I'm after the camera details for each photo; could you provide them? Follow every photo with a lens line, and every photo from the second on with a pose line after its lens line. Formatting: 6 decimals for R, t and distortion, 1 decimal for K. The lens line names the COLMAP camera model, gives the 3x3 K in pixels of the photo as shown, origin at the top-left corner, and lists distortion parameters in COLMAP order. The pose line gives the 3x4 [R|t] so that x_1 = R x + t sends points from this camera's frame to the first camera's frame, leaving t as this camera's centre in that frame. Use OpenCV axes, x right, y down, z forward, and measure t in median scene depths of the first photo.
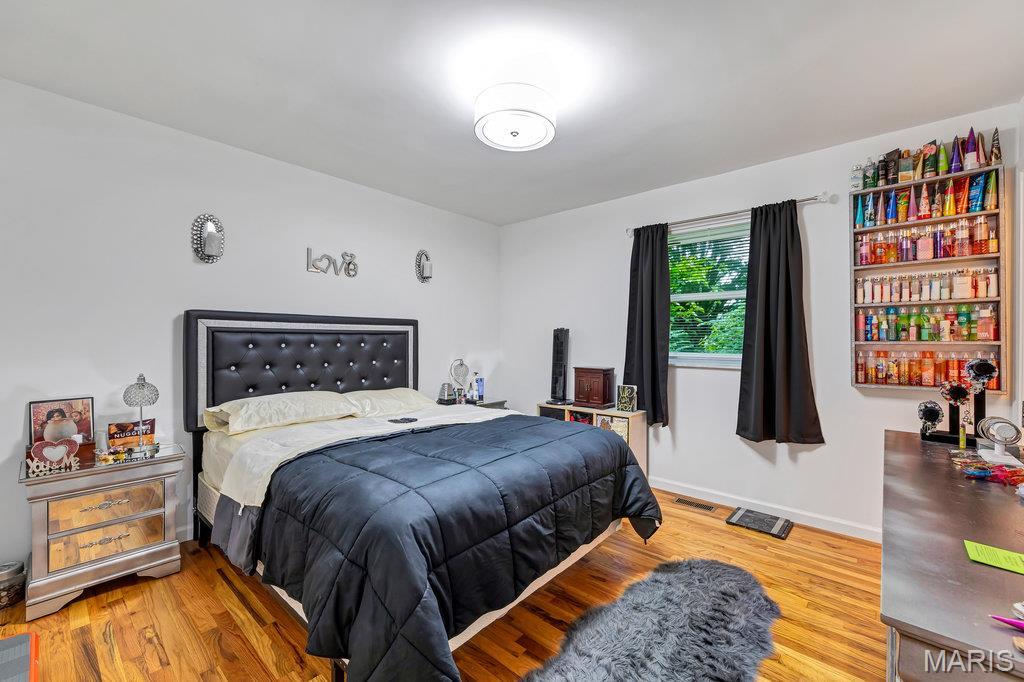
lens RADIAL K [[422.1, 0, 512.0], [0, 422.1, 341.0], [0, 0, 1]] dist [0.002488, 0.000241]
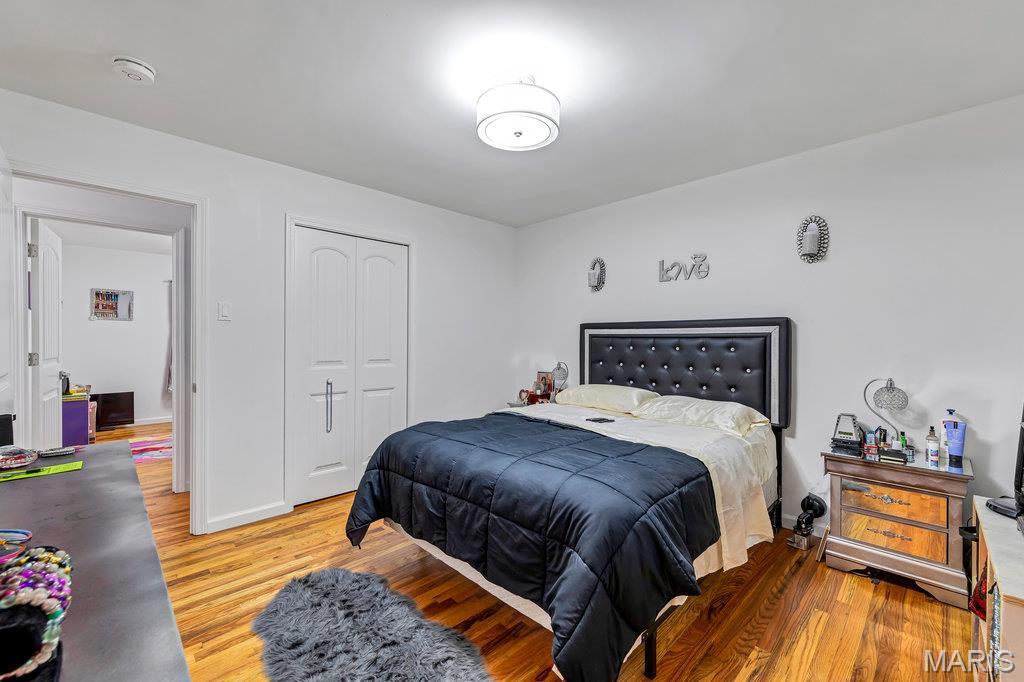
lens RADIAL K [[409.8, 0, 512.0], [0, 409.8, 341.0], [0, 0, 1]] dist [-0.001173, -0.000152]
pose [[-0.061837, 0.001367, -0.998085, 1.324580], [-0.008685, 0.999960, 0.001907, -0.016024], [0.998048, 0.008786, -0.061823, 1.432093]]
